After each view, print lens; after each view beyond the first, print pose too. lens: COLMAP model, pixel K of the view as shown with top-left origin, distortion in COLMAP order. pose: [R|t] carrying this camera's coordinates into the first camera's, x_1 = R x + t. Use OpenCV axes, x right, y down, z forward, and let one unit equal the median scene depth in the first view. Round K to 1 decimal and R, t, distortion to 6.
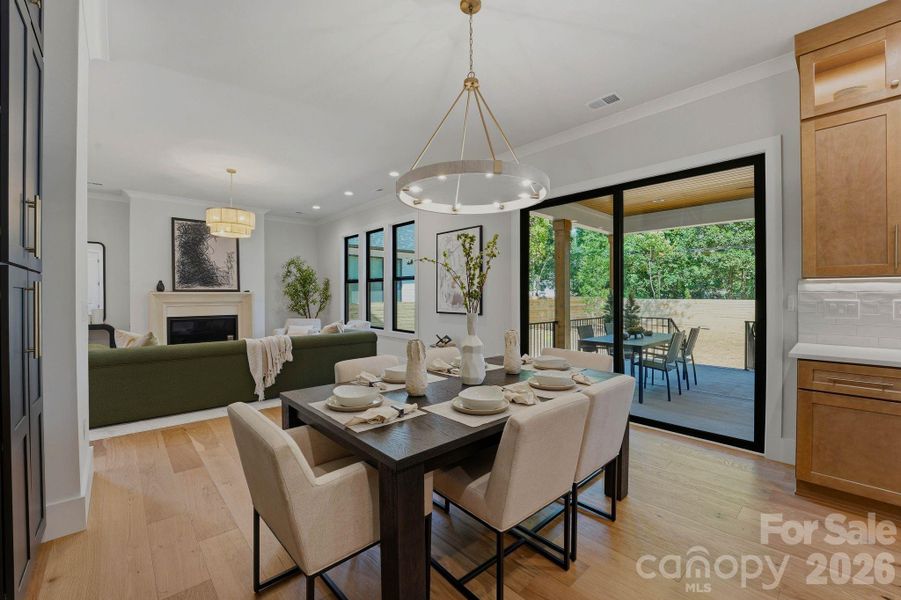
lens RADIAL K [[373.1, 0, 452.1], [0, 373.1, 299.6], [0, 0, 1]] dist [-0.031122, 0.005296]
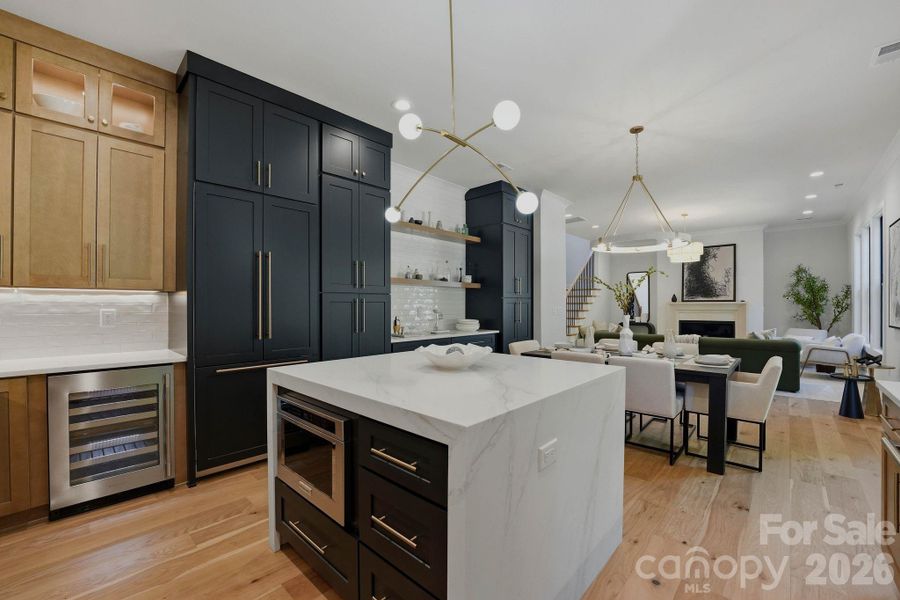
lens RADIAL K [[372.7, 0, 450.4], [0, 372.7, 308.7], [0, 0, 1]] dist [-0.026361, 0.000728]
pose [[0.080181, 0.009192, -0.996738, 0.557866], [-0.008249, 0.999929, 0.008558, -0.001255], [0.996746, 0.007536, 0.080251, 0.012675]]
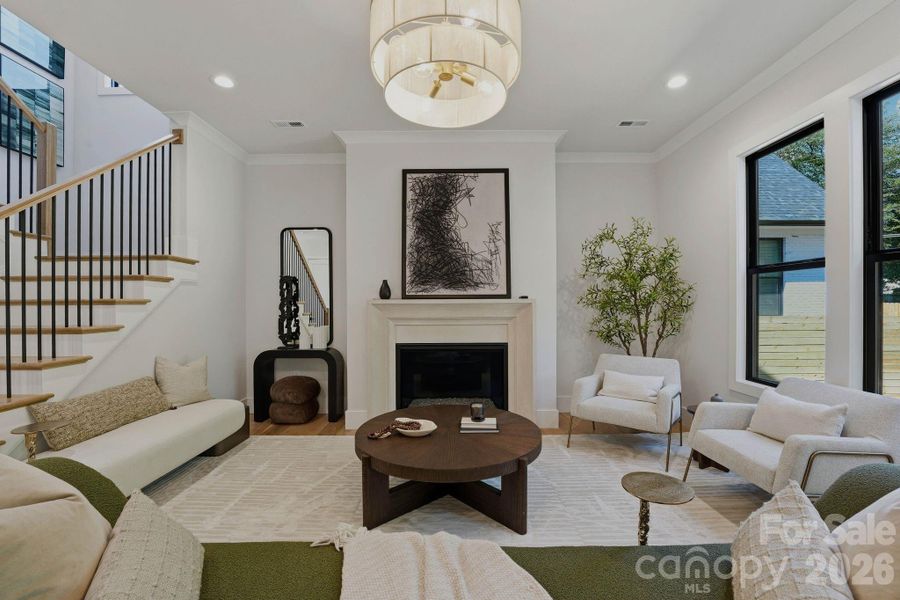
lens RADIAL K [[372.5, 0, 450.6], [0, 372.5, 307.1], [0, 0, 1]] dist [-0.026949, 0.000287]
pose [[0.738506, 0.003757, -0.674237, -0.318923], [-0.004020, 0.999991, 0.001169, -0.010347], [0.674235, 0.001847, 0.738515, 0.622906]]
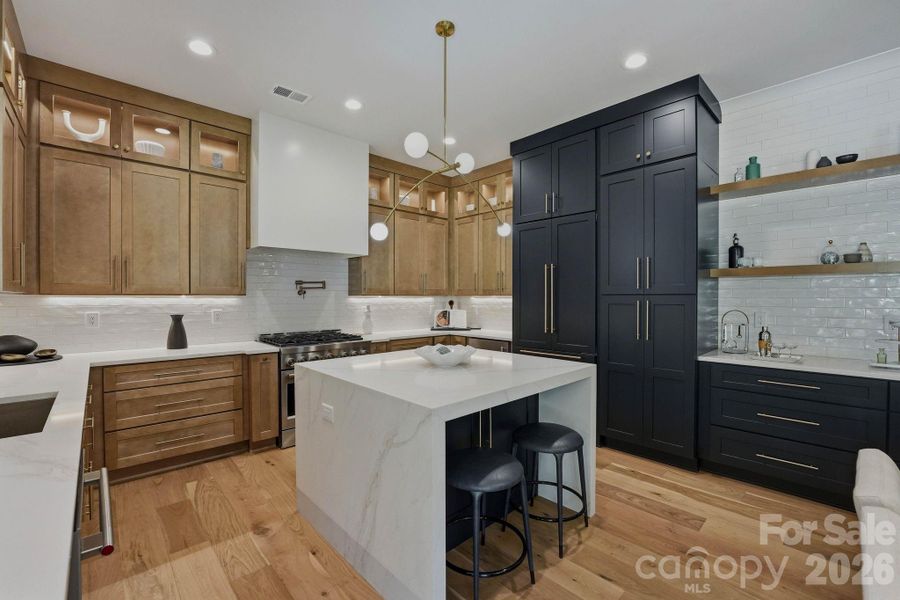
lens RADIAL K [[381.8, 0, 450.0], [0, 381.8, 300.0], [0, 0, 1]] dist [-0.023831, 0.000146]
pose [[-0.999941, 0.000748, -0.010859, 0.260695], [0.000566, 0.999860, 0.016717, -0.018600], [0.010870, 0.016710, -0.999801, 0.397961]]
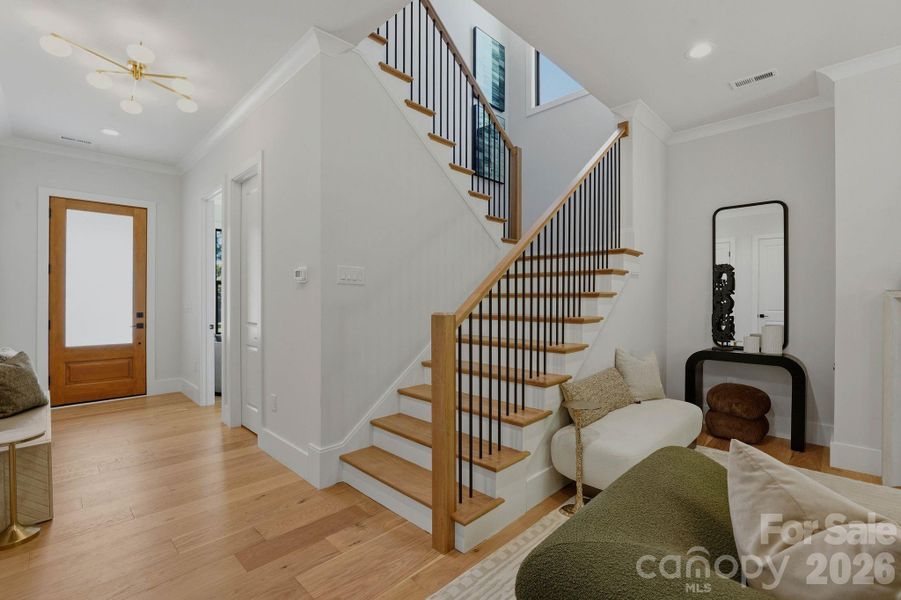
lens RADIAL K [[402.0, 0, 453.3], [0, 402.0, 299.8], [0, 0, 1]] dist [-0.017096, 0.000339]
pose [[0.055646, 0.004794, -0.998439, -0.398951], [-0.010800, 0.999933, 0.004199, -0.008404], [0.998392, 0.010550, 0.055694, 0.475293]]
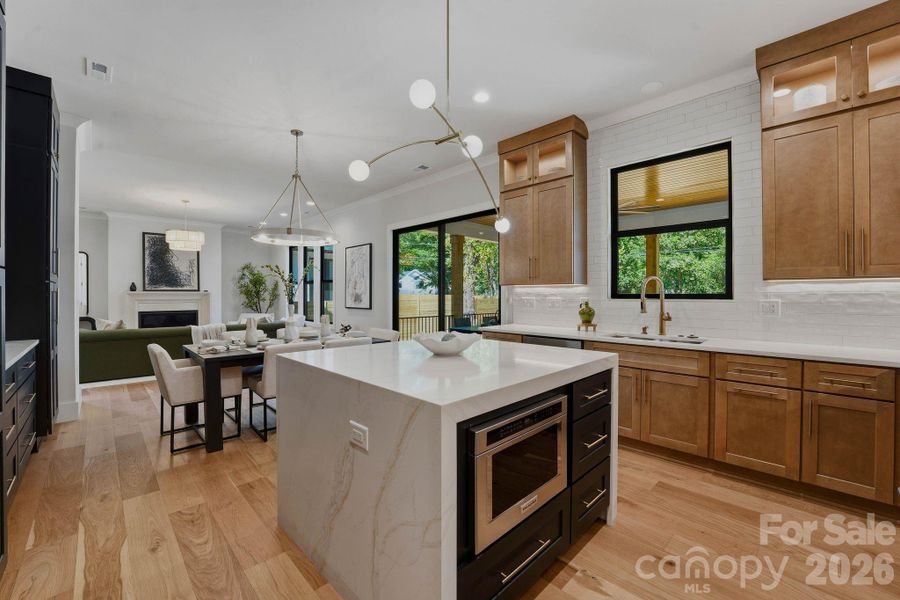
lens RADIAL K [[369.8, 0, 450.1], [0, 369.8, 297.3], [0, 0, 1]] dist [-0.022102, 0.000587]
pose [[0.999630, 0.002301, 0.027111, 0.255070], [-0.002189, 0.999989, -0.004155, 0.002141], [-0.027120, 0.004094, 0.999624, -0.274662]]
